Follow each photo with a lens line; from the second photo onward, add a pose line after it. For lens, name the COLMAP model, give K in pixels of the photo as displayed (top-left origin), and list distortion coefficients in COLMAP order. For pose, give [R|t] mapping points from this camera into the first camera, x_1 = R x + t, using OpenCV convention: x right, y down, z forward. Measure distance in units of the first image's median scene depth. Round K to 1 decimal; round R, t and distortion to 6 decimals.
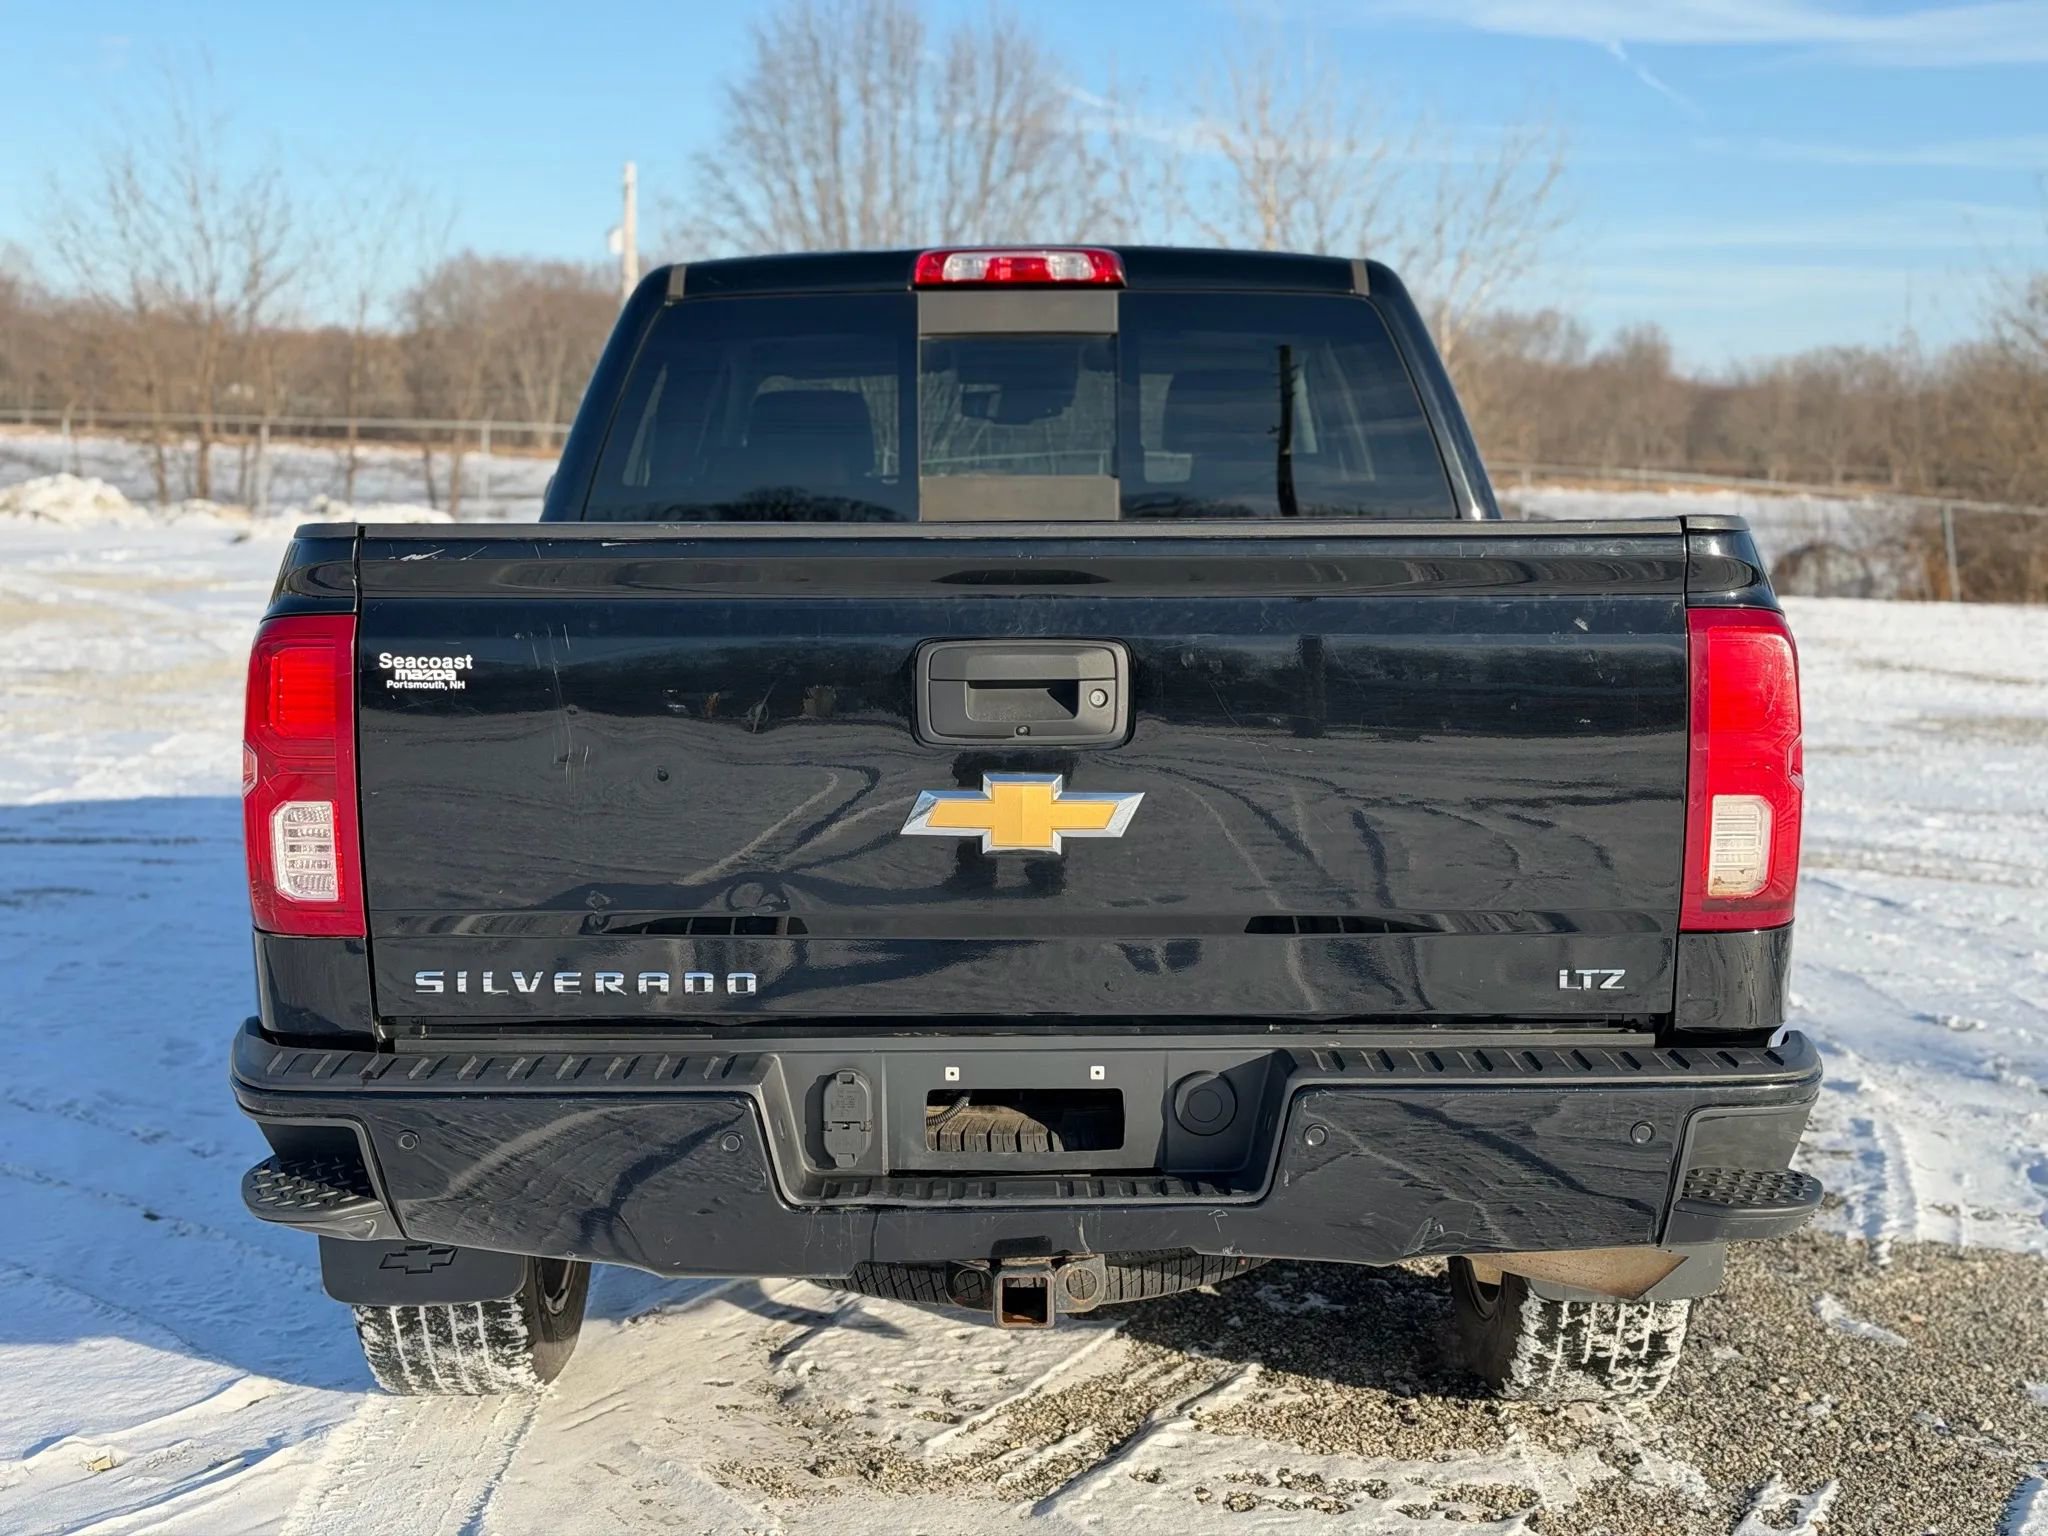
lens RADIAL K [[2925.3, 0, 1024.0], [0, 2925.3, 768.0], [0, 0, 1]] dist [0.125944, -0.075360]
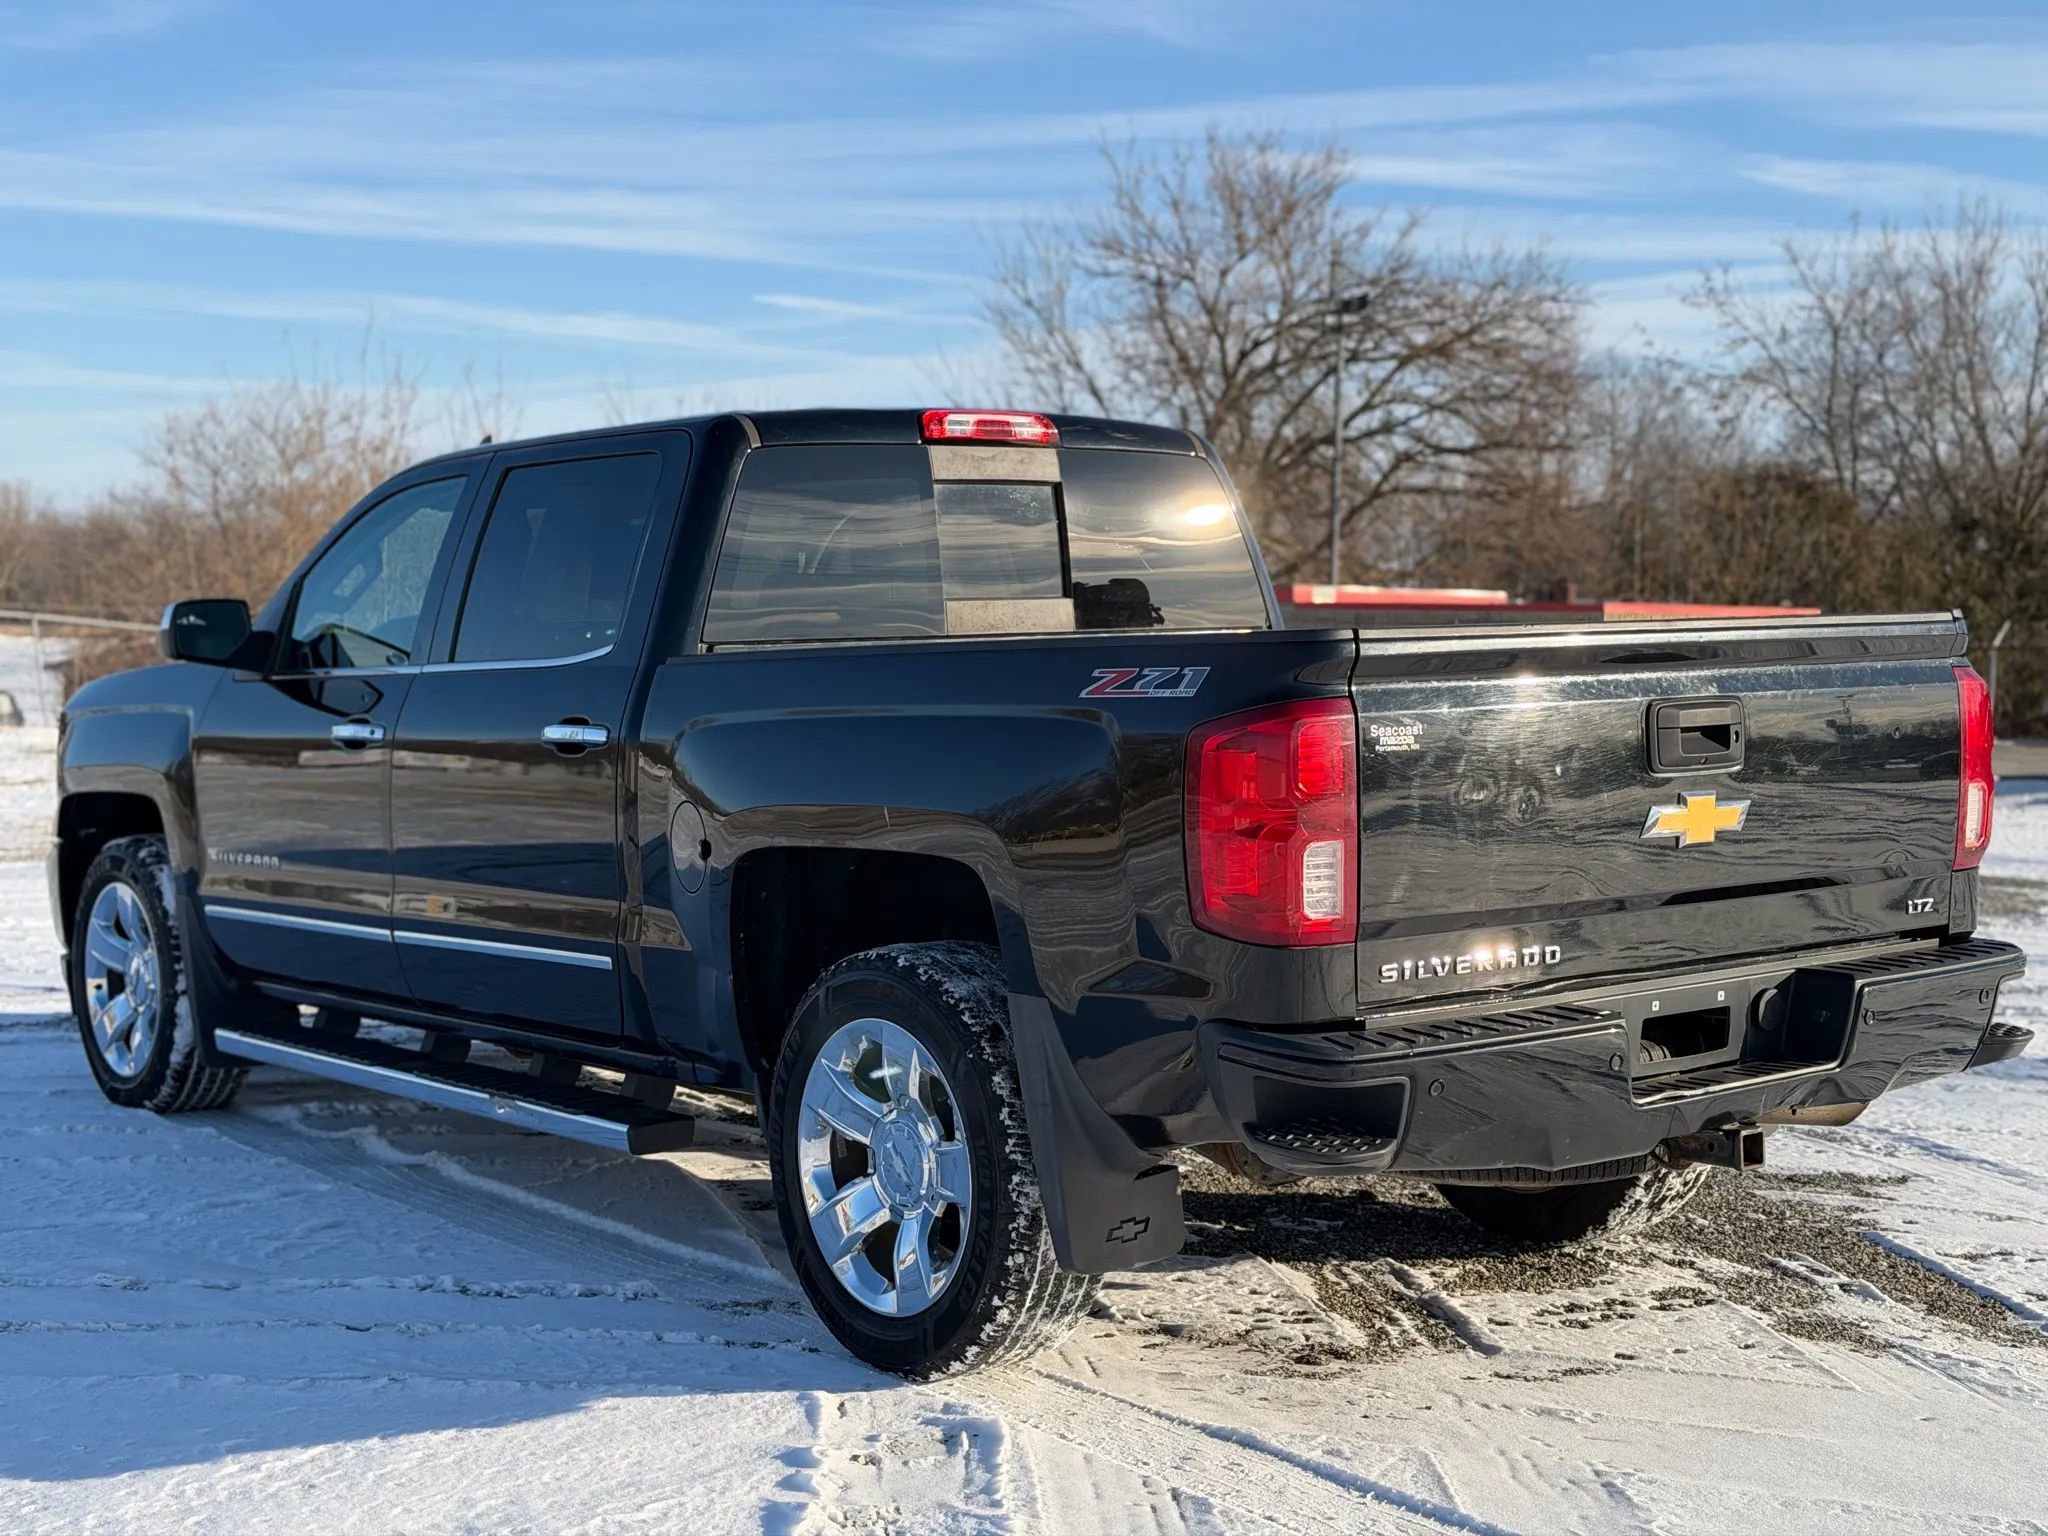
lens RADIAL K [[2975.6, 0, 1024.0], [0, 2975.6, 768.0], [0, 0, 1]] dist [0.127767, -0.142124]
pose [[0.768441, -0.046107, 0.638257, -0.979988], [0.076238, 0.996894, -0.019773, -0.004335], [-0.635362, 0.063854, 0.769569, 0.055898]]
